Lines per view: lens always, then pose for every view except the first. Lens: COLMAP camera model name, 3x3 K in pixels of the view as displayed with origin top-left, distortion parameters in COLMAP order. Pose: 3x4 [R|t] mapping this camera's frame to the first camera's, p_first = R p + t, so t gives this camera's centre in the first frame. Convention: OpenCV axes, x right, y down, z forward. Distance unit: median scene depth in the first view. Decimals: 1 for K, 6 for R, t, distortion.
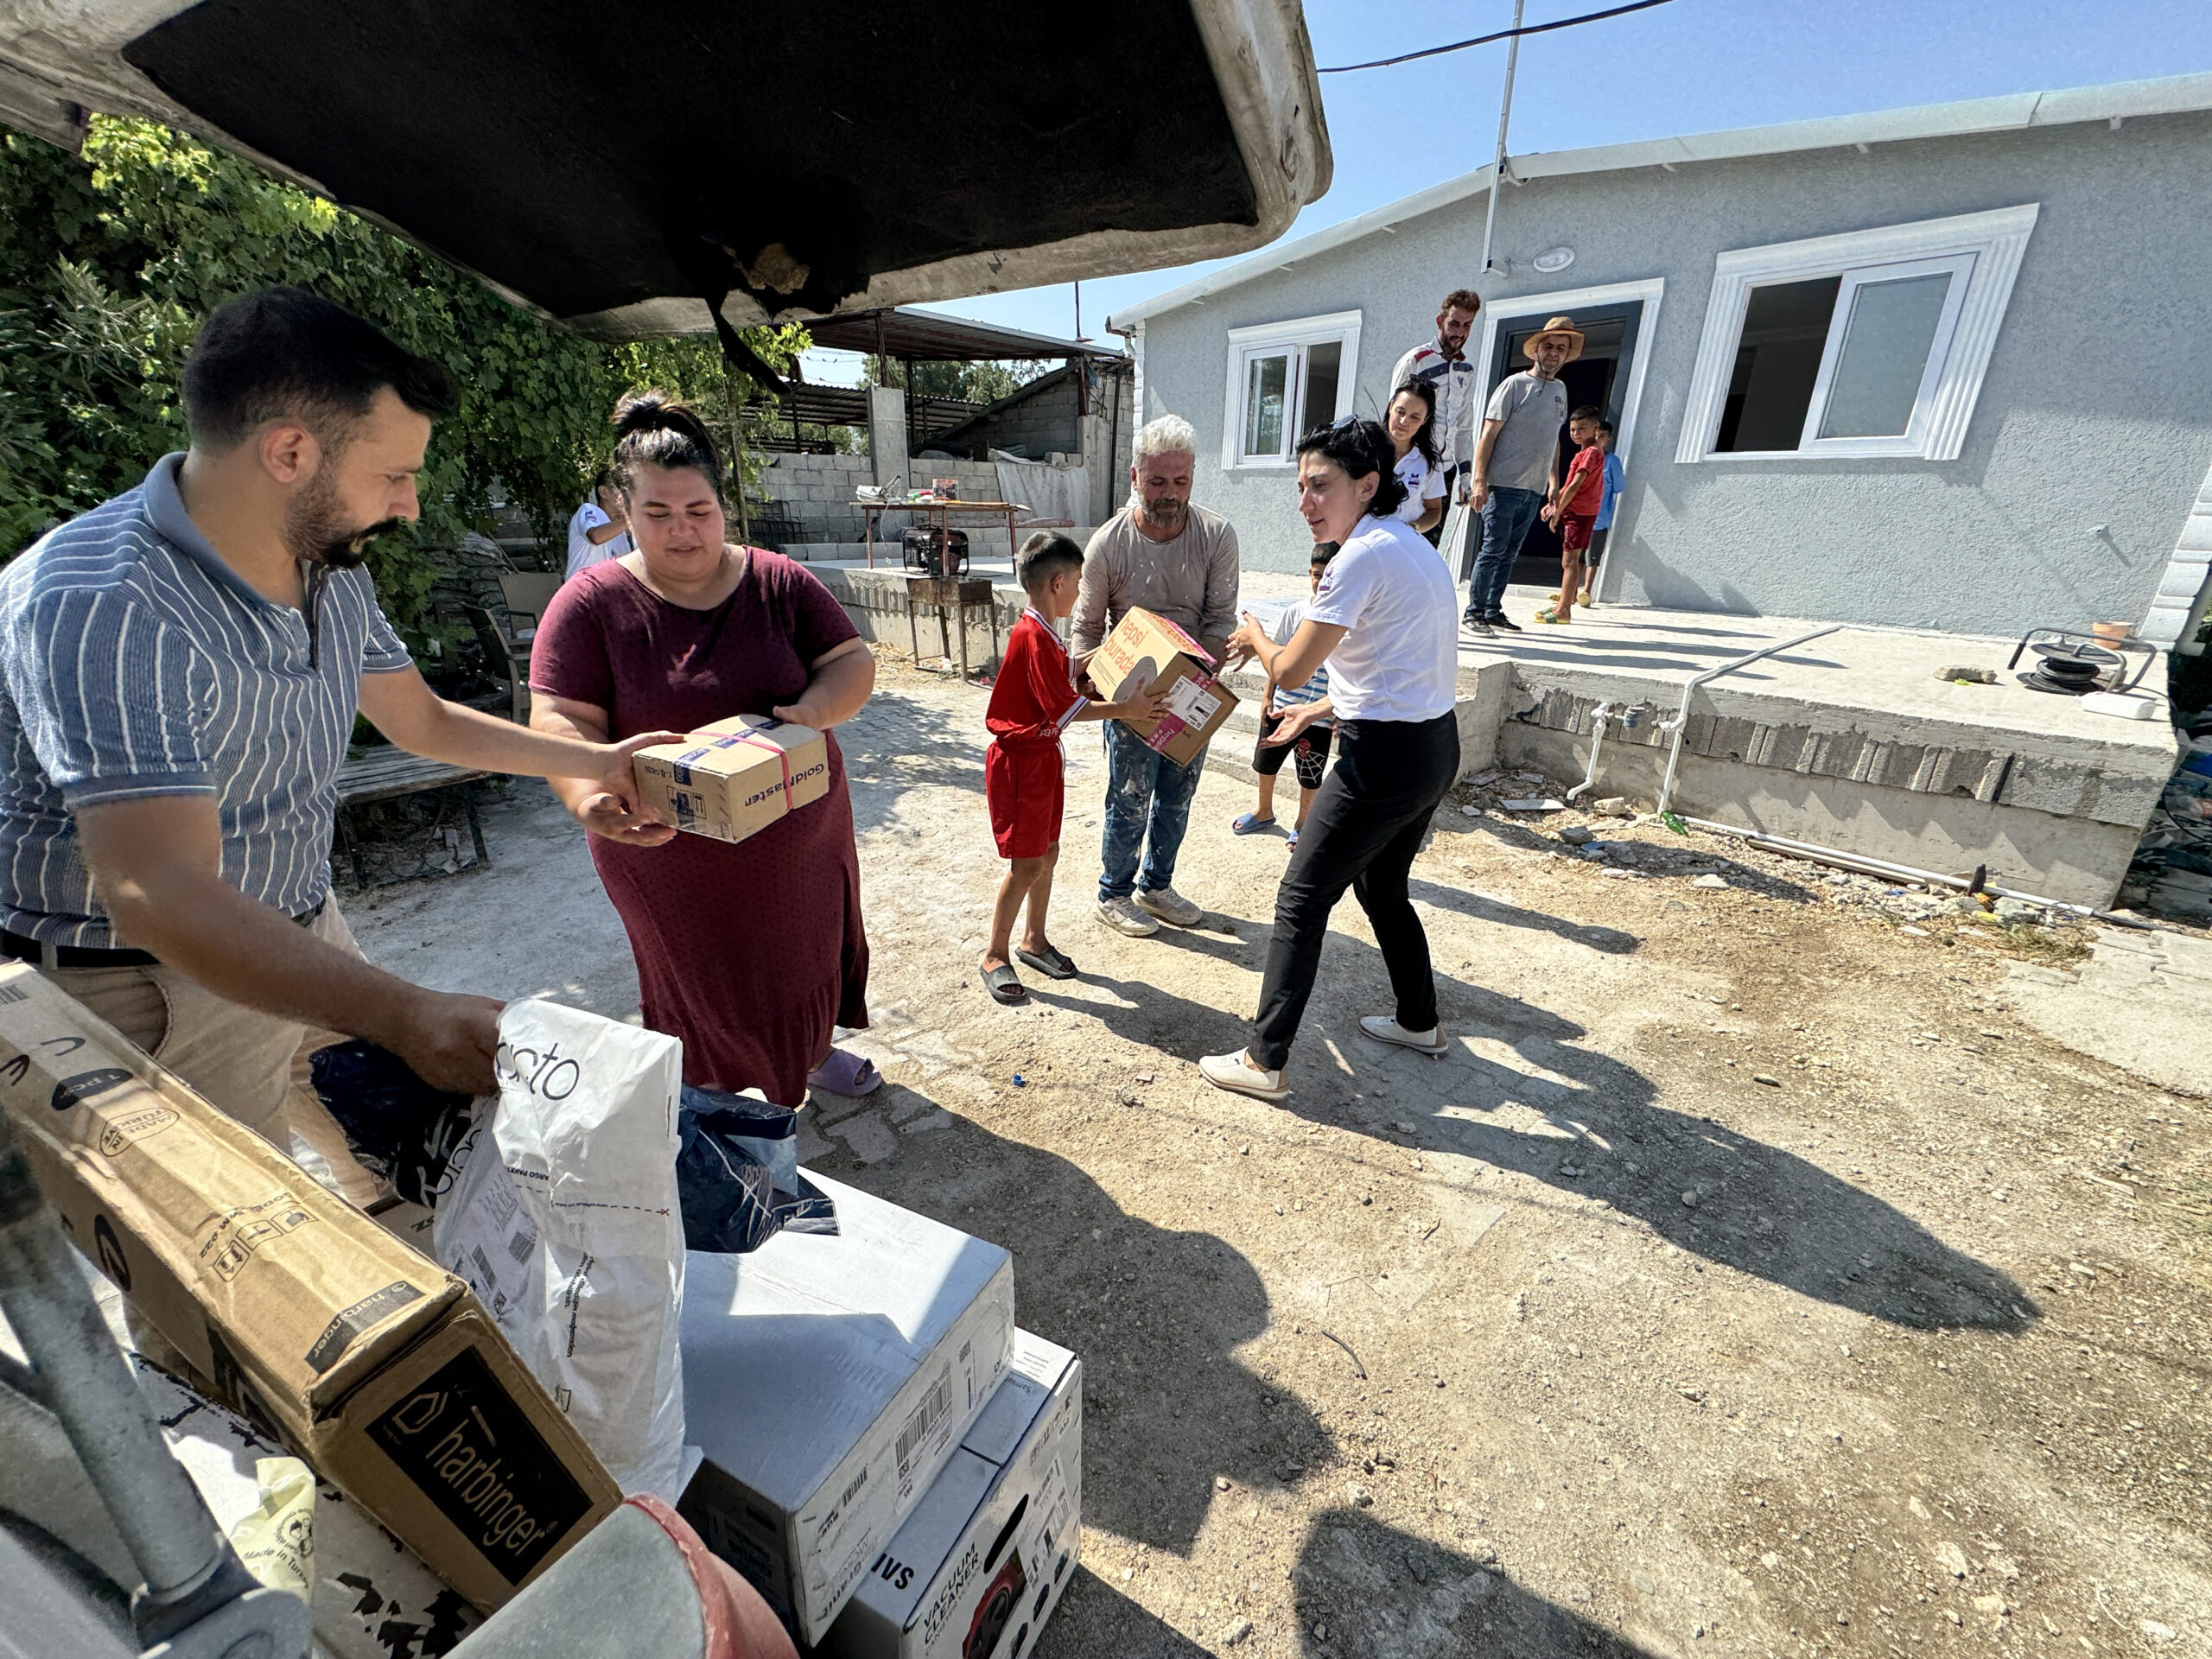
lens RADIAL K [[893.2, 0, 1091.4], [0, 893.2, 831.7], [0, 0, 1]] dist [-0.002961, 0.000026]
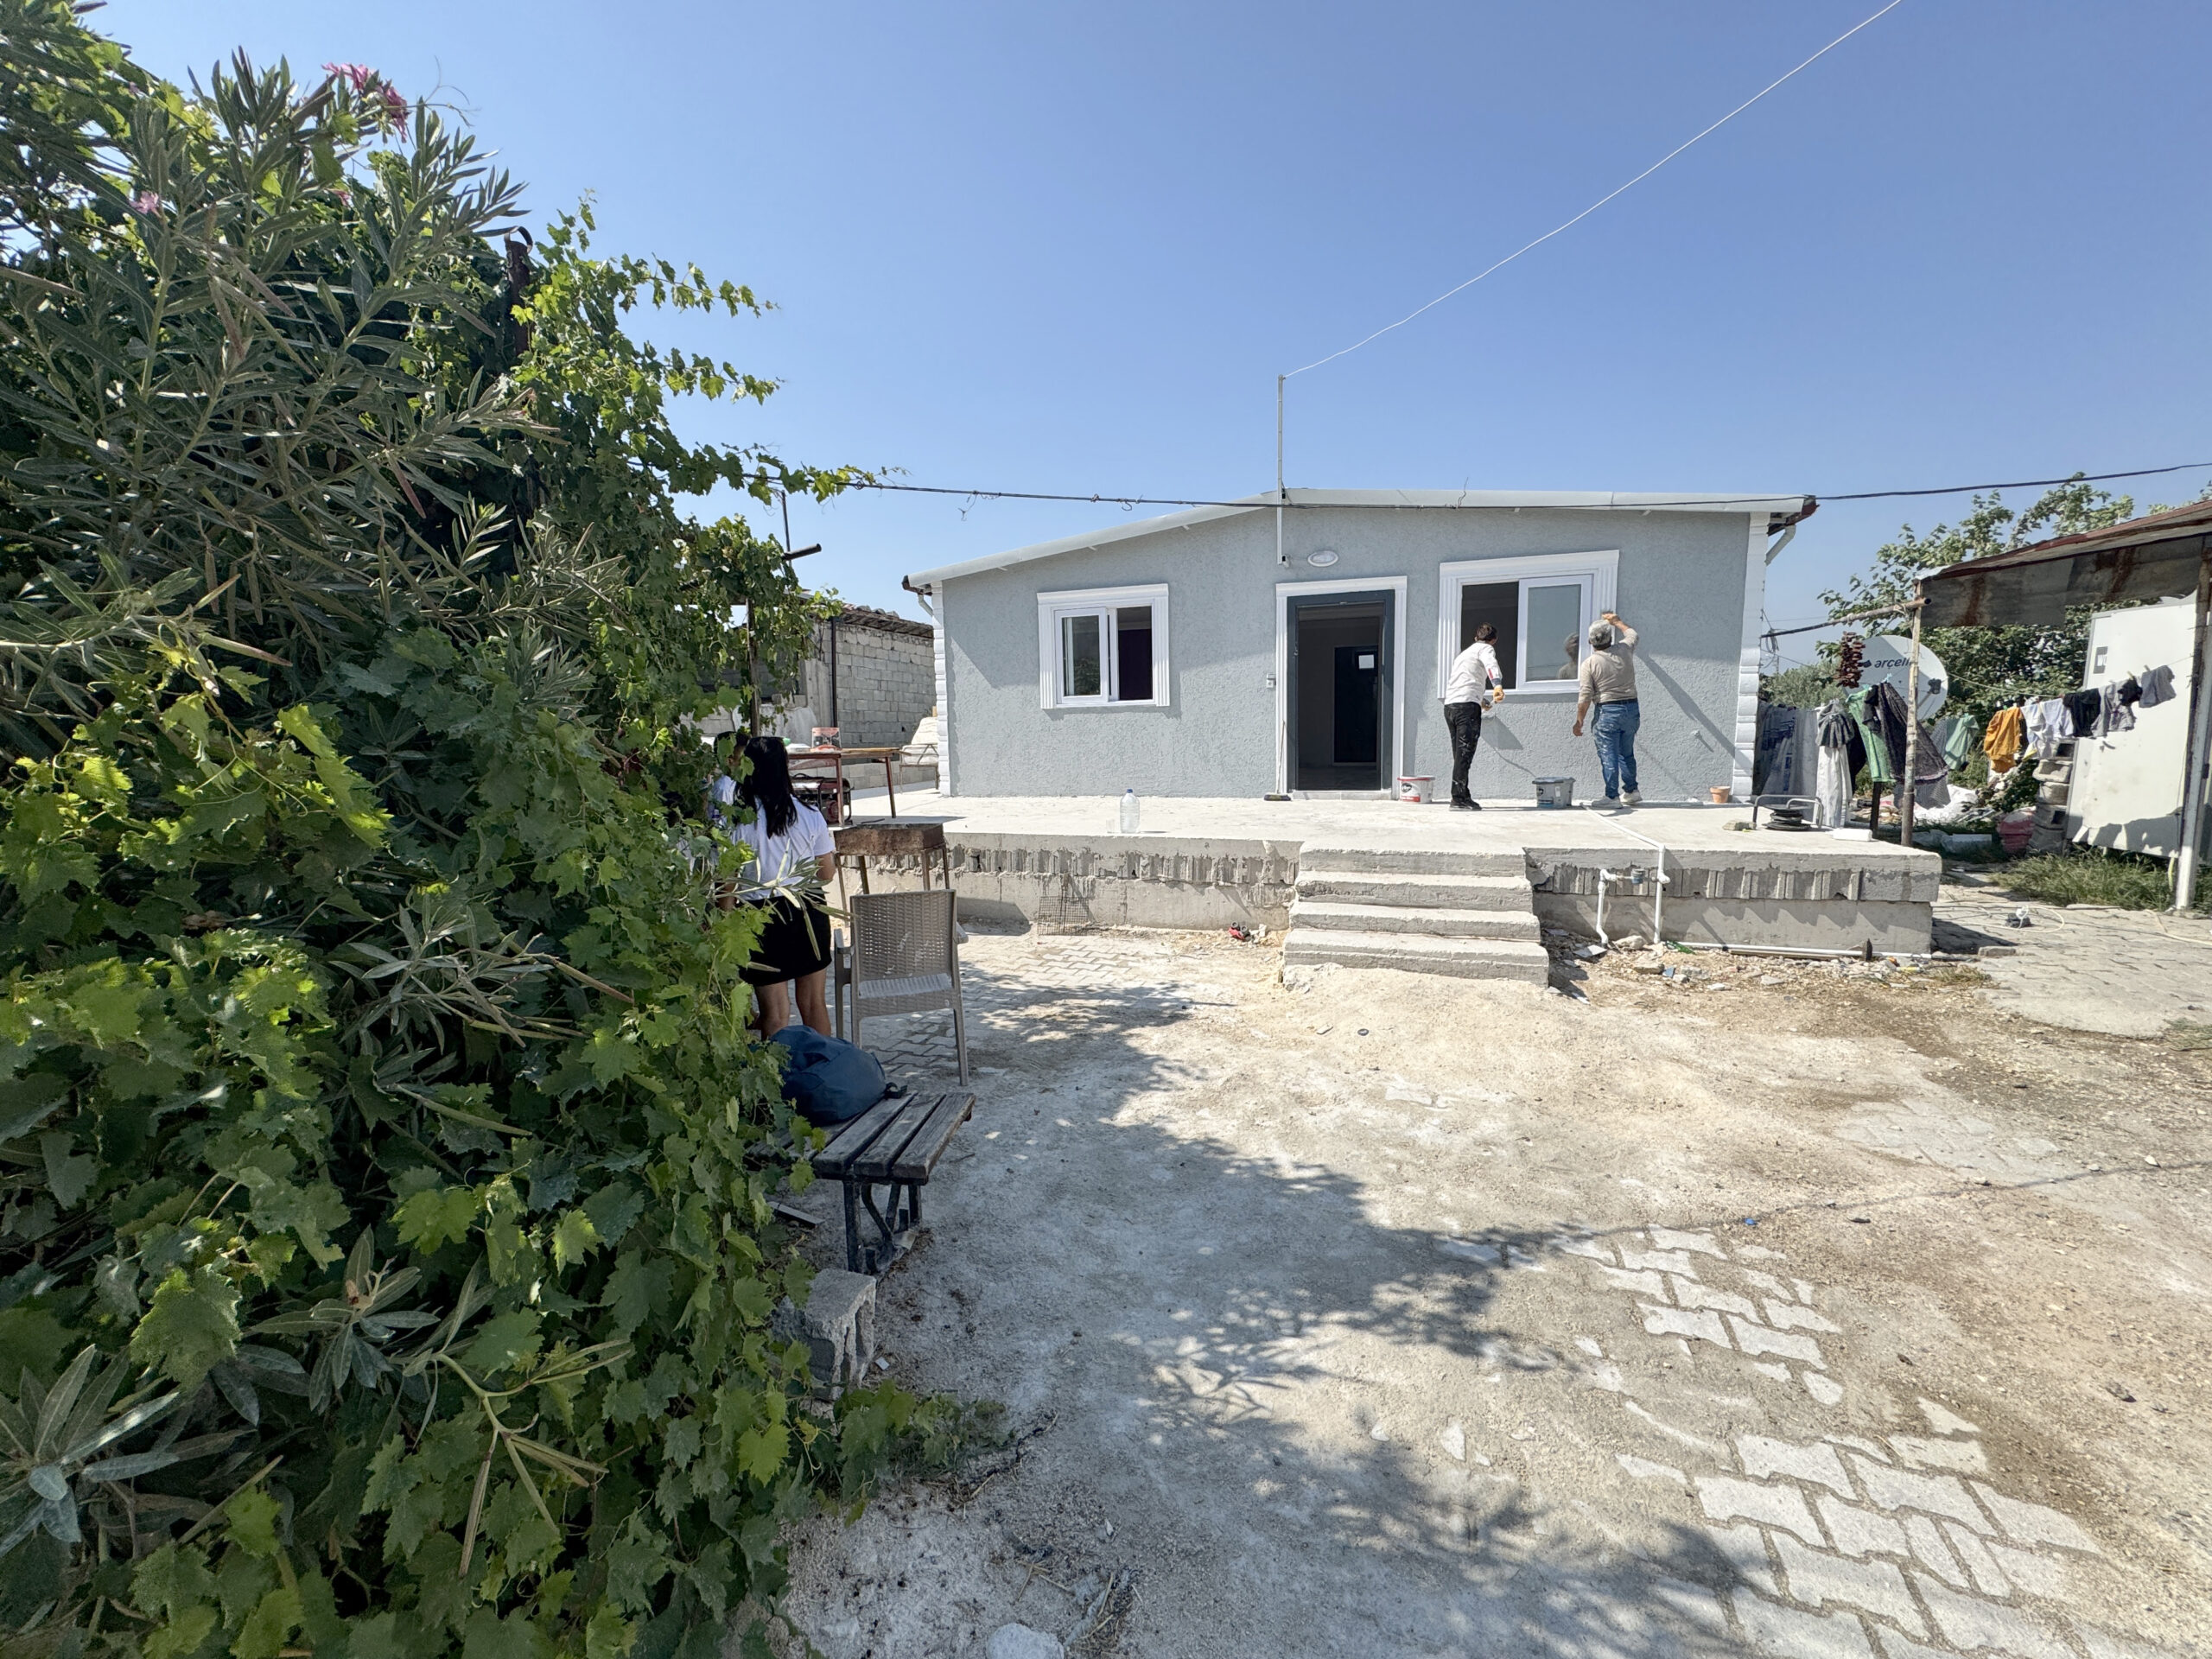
lens RADIAL K [[893.2, 0, 1105.3], [0, 893.2, 829.7], [0, 0, 1]] dist [-0.002961, 0.000026]
pose [[0.875277, -0.091303, 0.474925, -0.506864], [0.201229, 0.961728, -0.185972, -0.070419], [-0.439769, 0.258346, 0.860152, 0.100664]]
